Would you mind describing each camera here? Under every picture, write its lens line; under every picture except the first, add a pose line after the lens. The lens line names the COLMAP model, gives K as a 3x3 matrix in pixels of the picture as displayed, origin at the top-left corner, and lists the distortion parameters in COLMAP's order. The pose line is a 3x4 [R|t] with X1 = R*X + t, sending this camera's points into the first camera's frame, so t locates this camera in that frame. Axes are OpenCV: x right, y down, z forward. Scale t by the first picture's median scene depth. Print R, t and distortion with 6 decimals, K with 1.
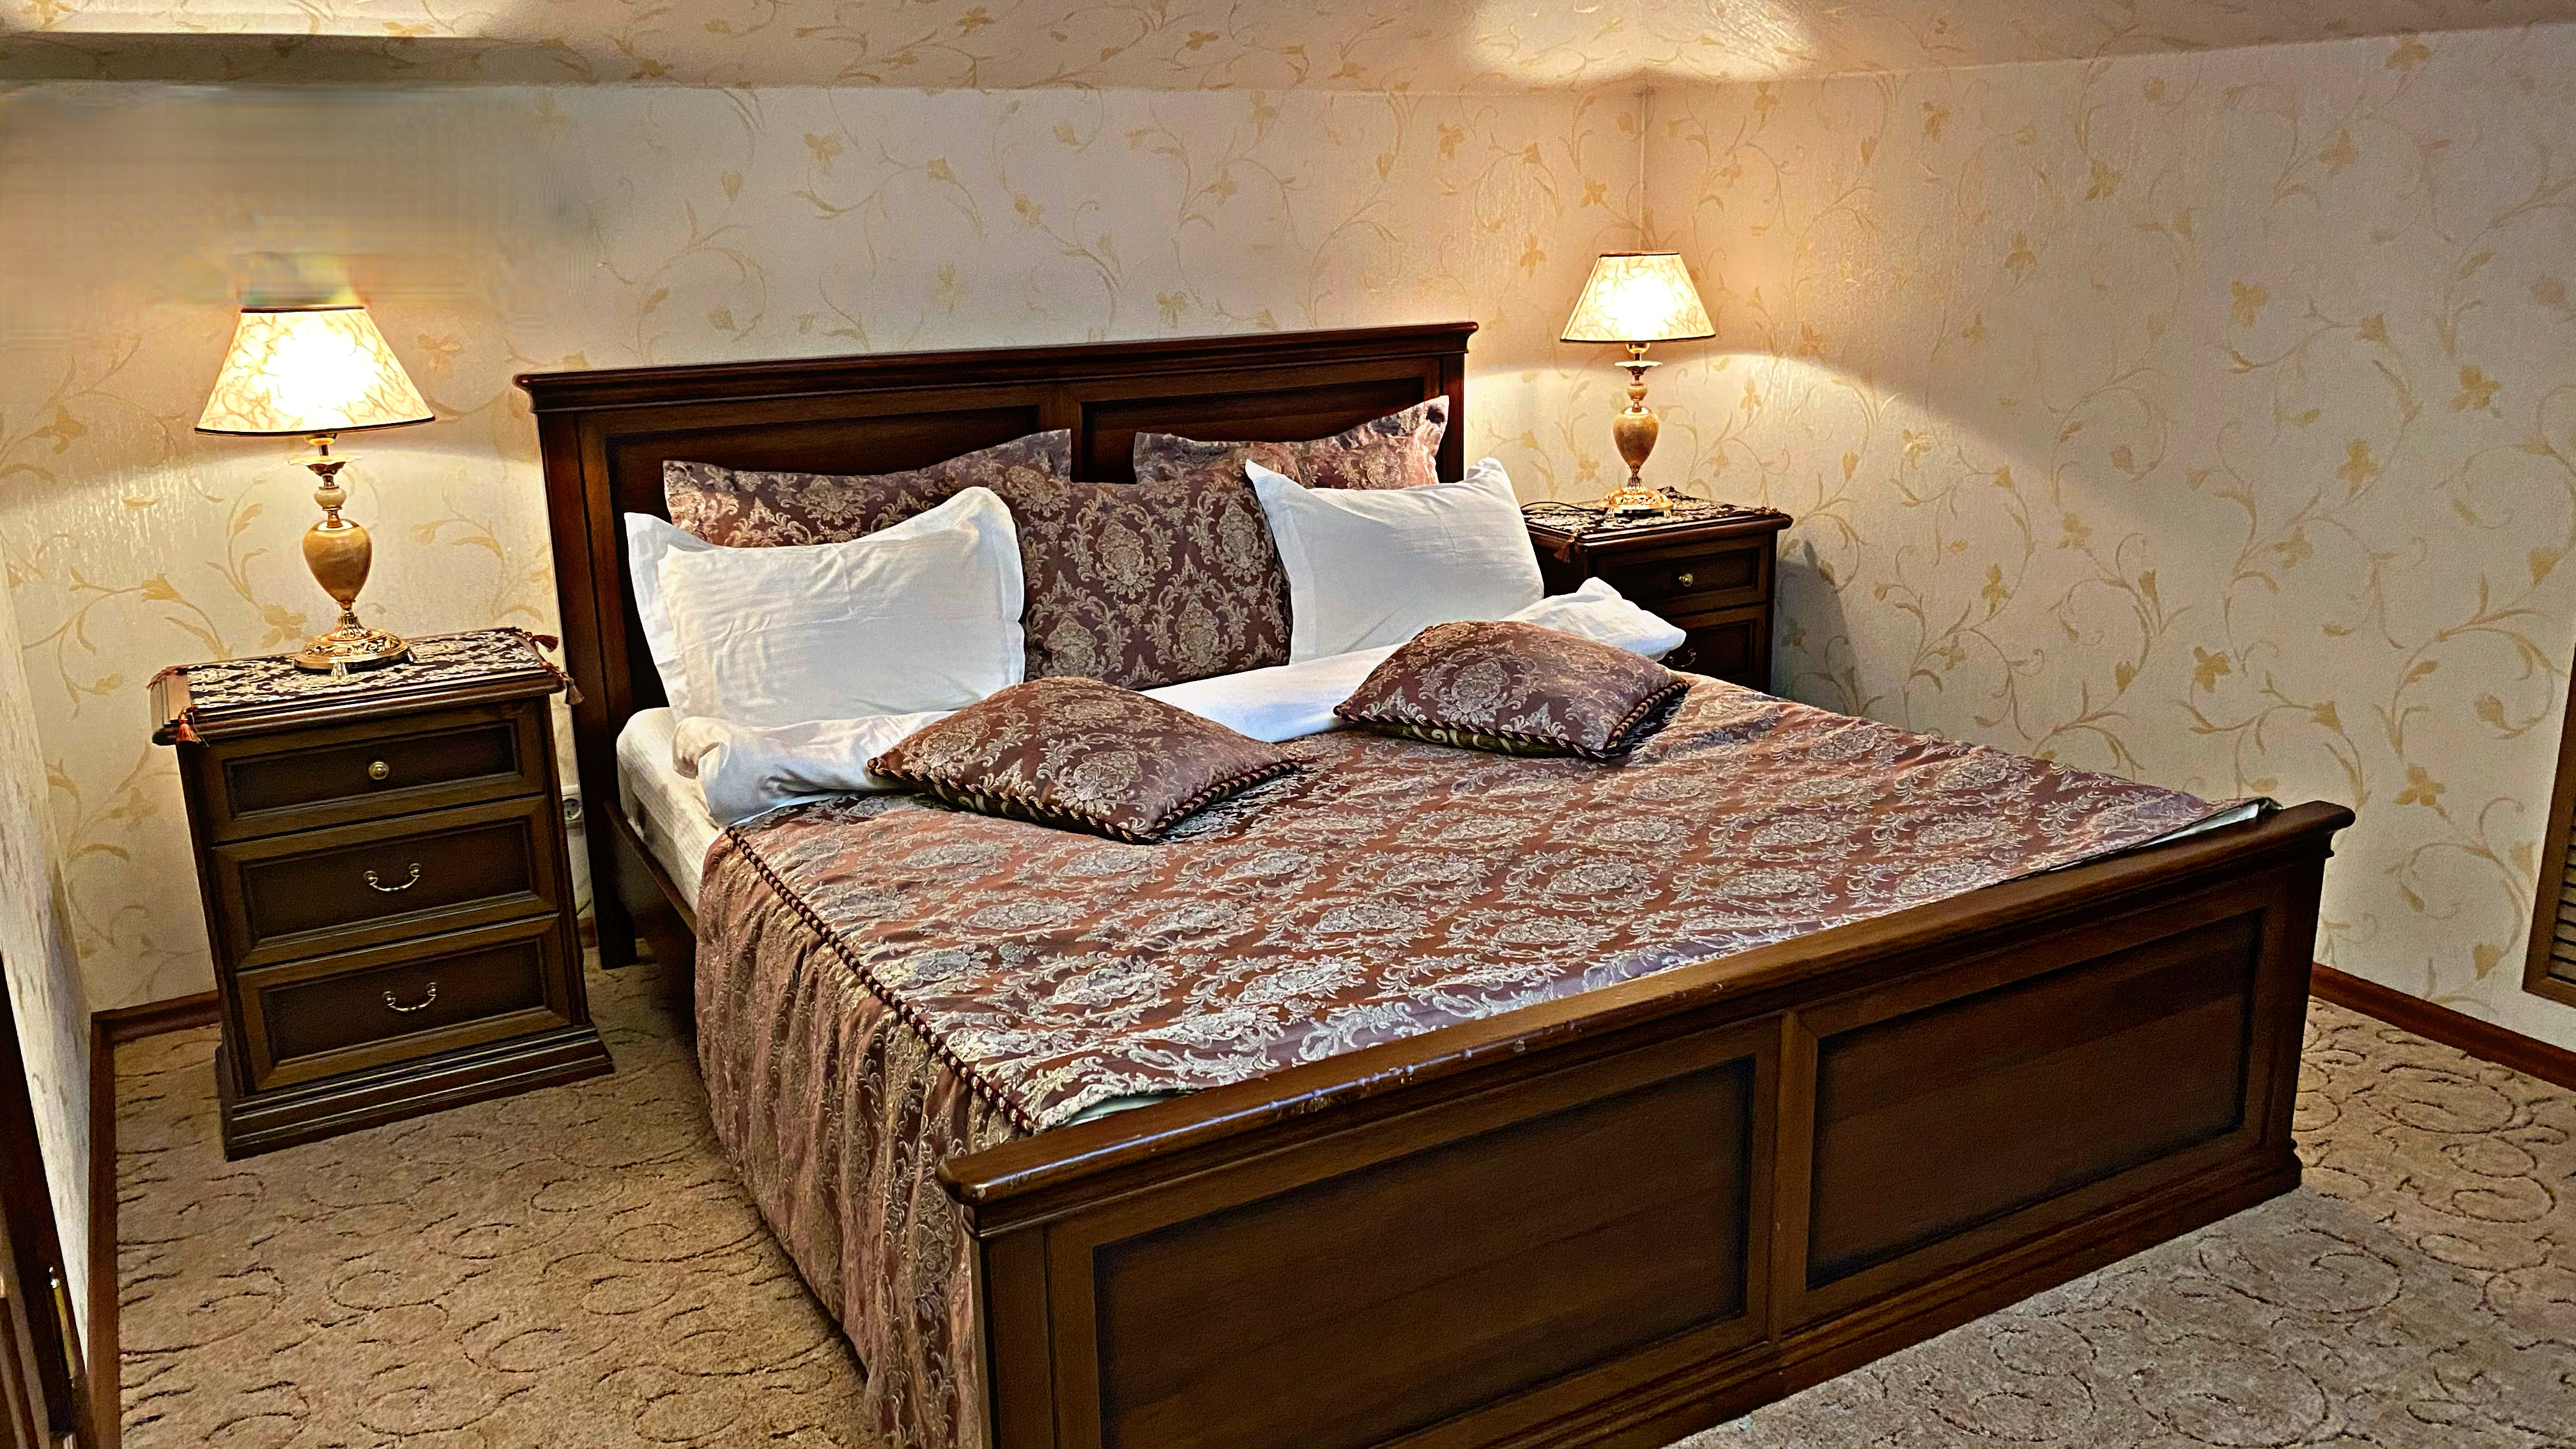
lens RADIAL K [[1998.4, 0, 1288.0], [0, 1998.4, 724.5], [0, 0, 1]] dist [0.118015, -0.214342]
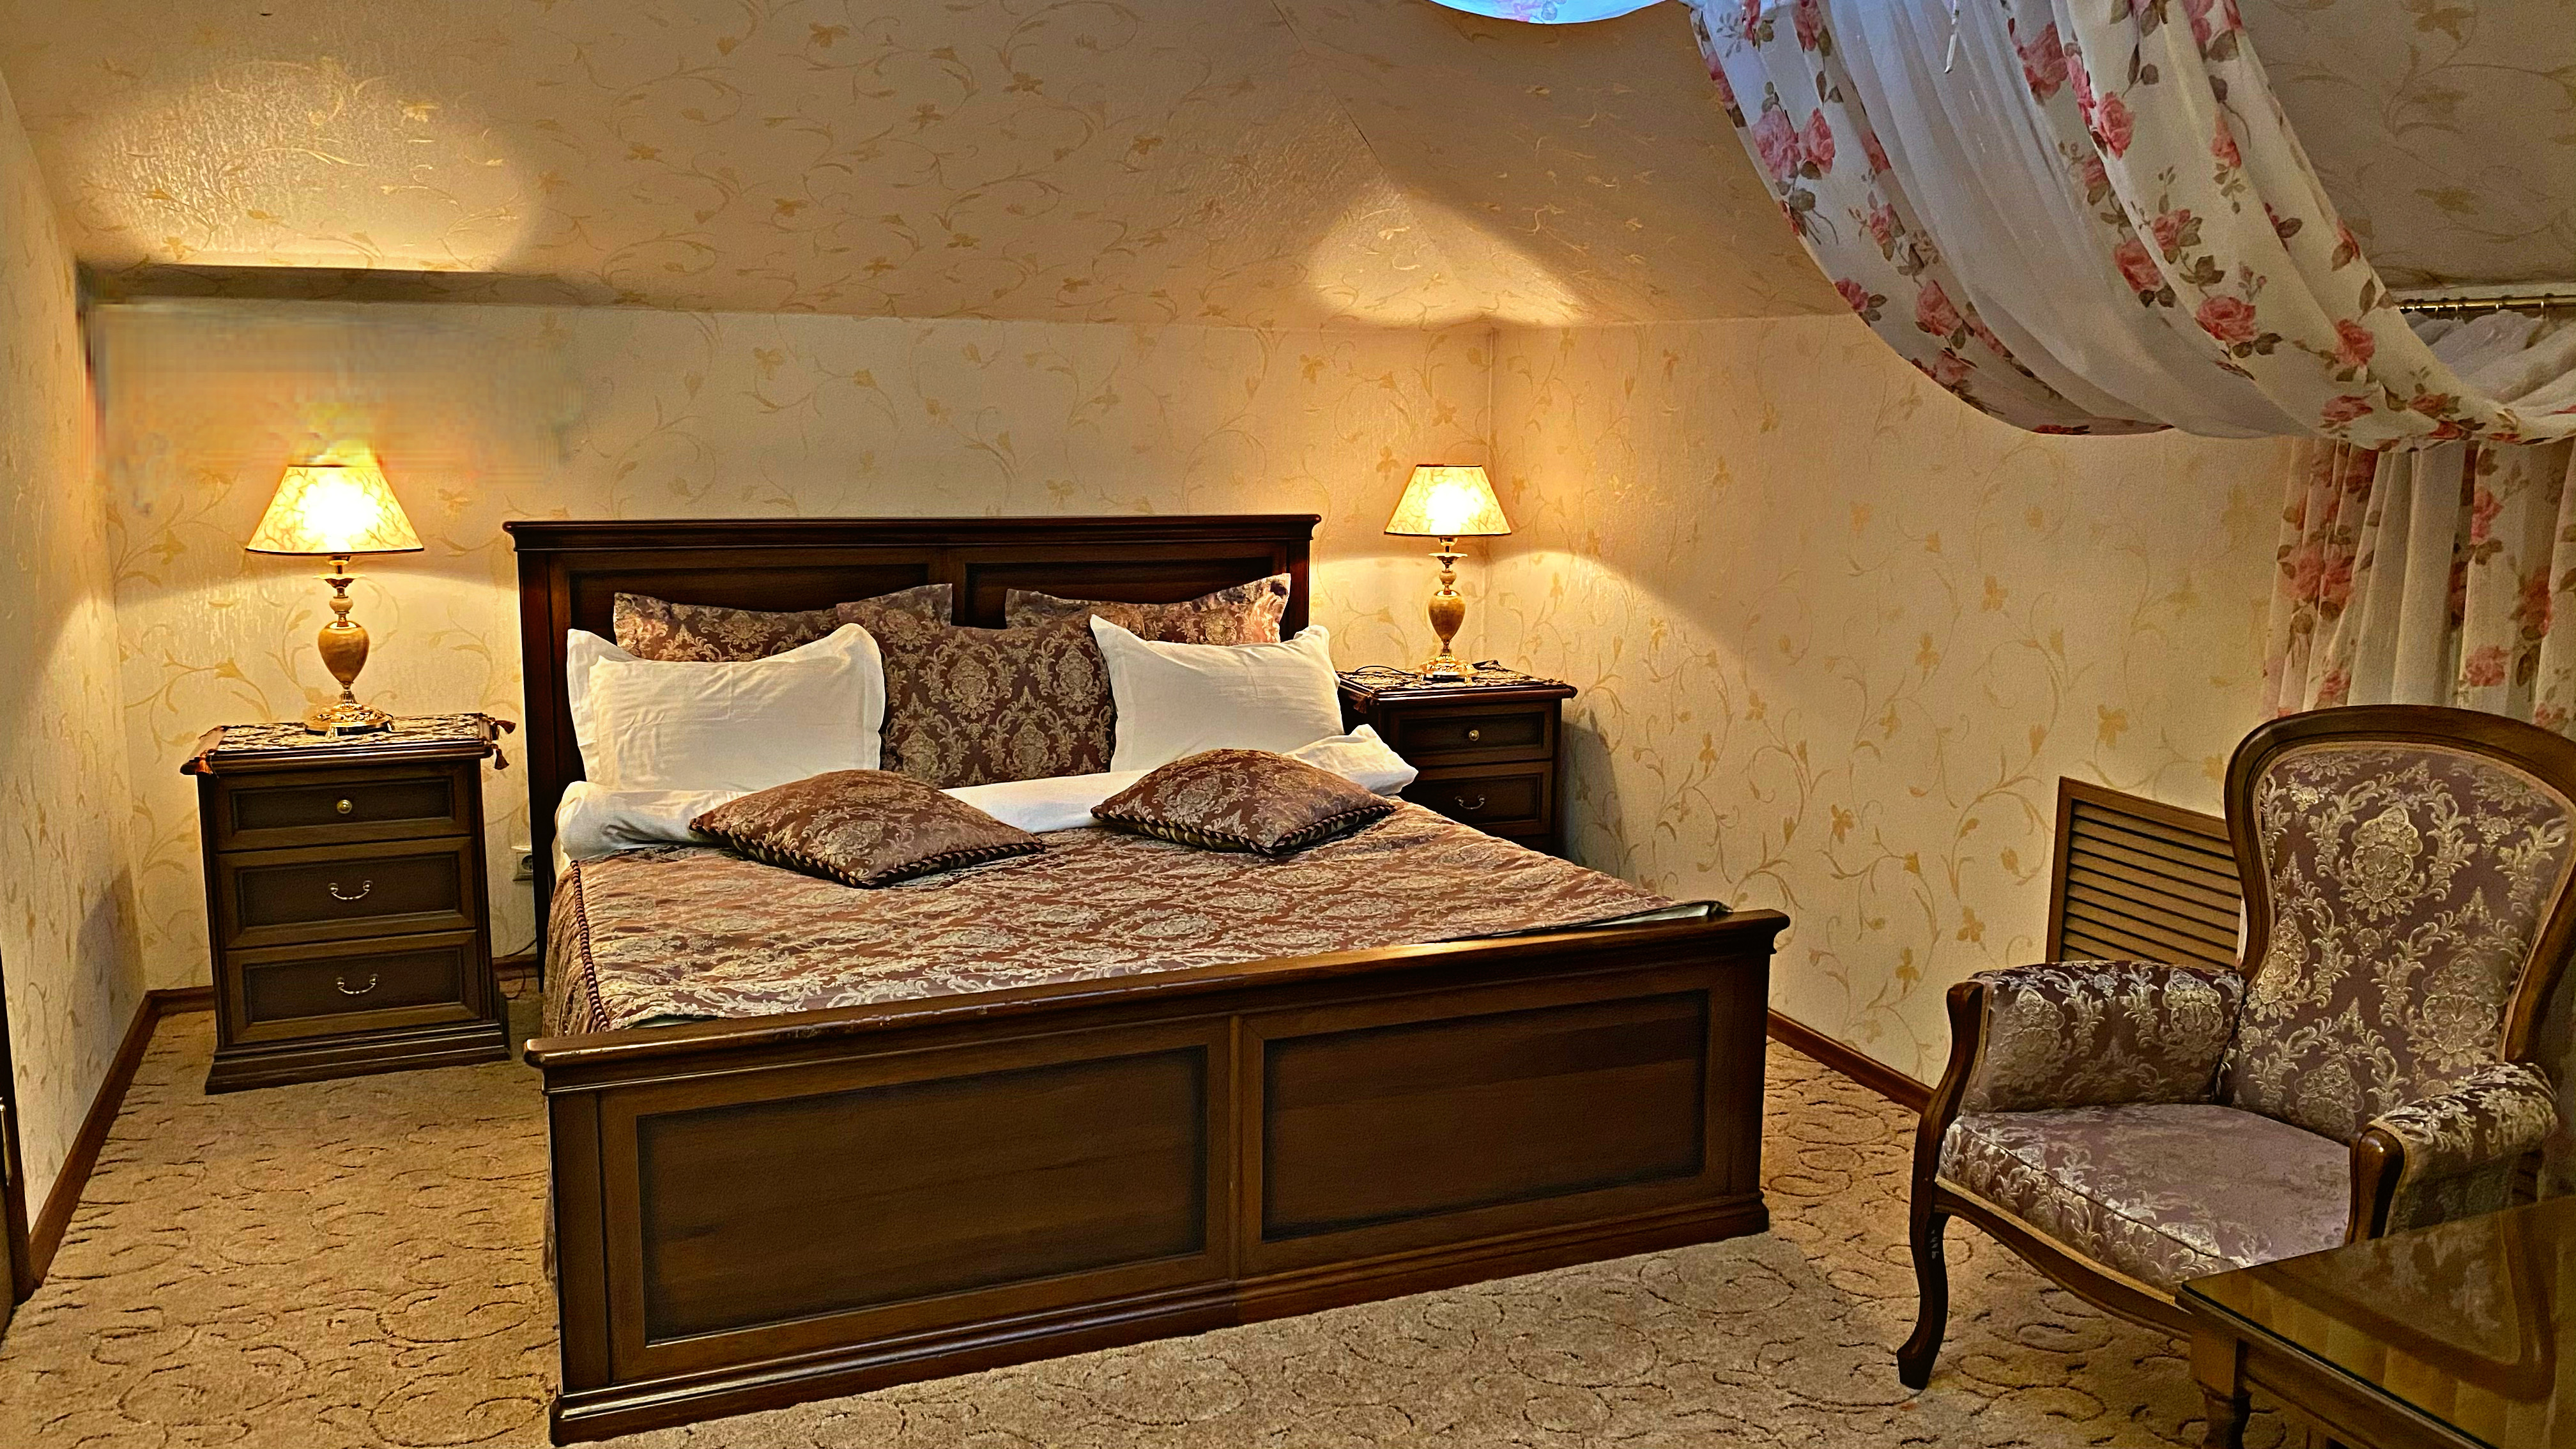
lens RADIAL K [[1998.4, 0, 1288.0], [0, 1998.4, 724.5], [0, 0, 1]] dist [0.118015, -0.214342]
pose [[0.990442, 0.051330, -0.128022, 0.300823], [-0.063690, 0.993495, -0.094403, 0.049823], [0.122344, 0.101655, 0.987268, -0.221316]]
